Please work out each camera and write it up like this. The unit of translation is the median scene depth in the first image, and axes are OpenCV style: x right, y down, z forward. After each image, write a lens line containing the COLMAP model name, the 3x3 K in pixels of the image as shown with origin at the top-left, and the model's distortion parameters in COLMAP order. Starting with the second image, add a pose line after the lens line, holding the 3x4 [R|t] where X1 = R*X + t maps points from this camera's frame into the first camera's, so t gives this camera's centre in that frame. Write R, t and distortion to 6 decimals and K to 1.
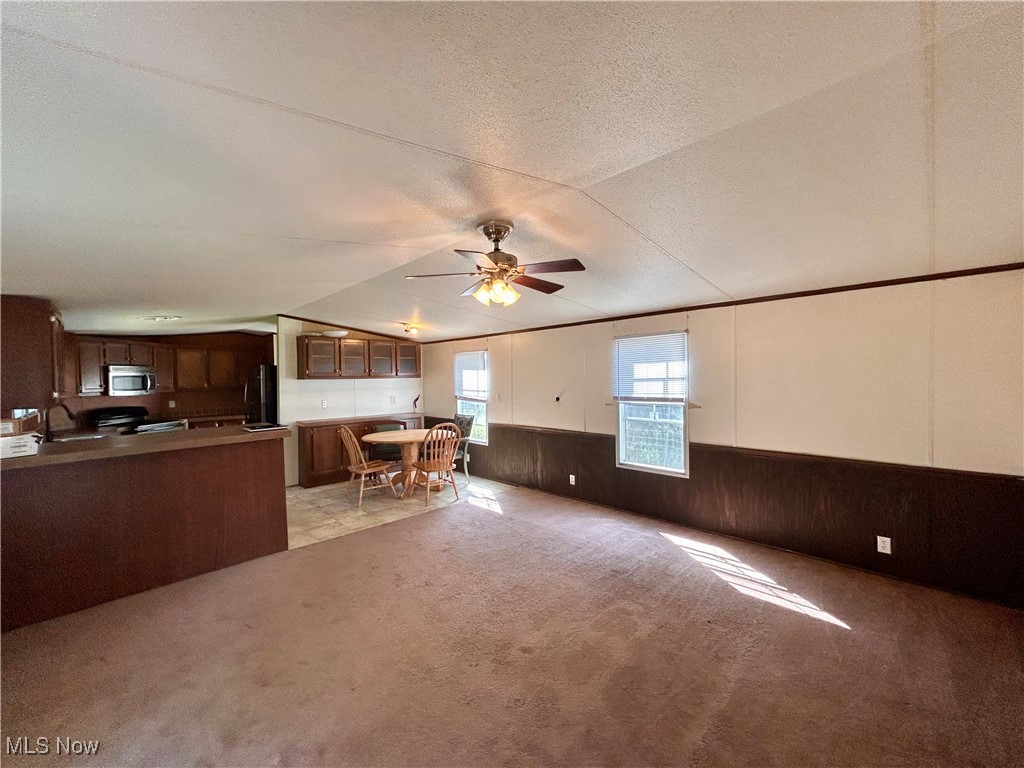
lens RADIAL K [[413.3, 0, 510.4], [0, 413.3, 384.3], [0, 0, 1]] dist [0.004475, 0.000532]
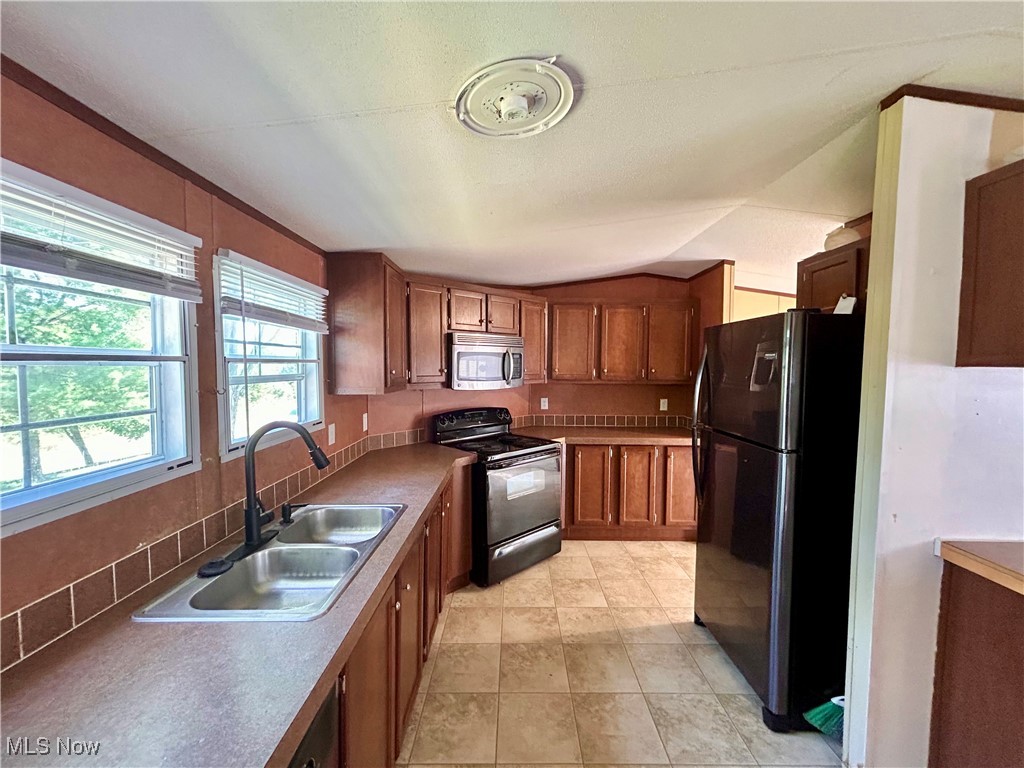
lens RADIAL K [[413.3, 0, 513.9], [0, 413.3, 387.2], [0, 0, 1]] dist [0.004475, 0.000532]
pose [[0.724847, 0.054529, -0.686748, -0.501377], [-0.029906, 0.998413, 0.047711, -0.002724], [0.688260, -0.014045, 0.725328, 0.612958]]
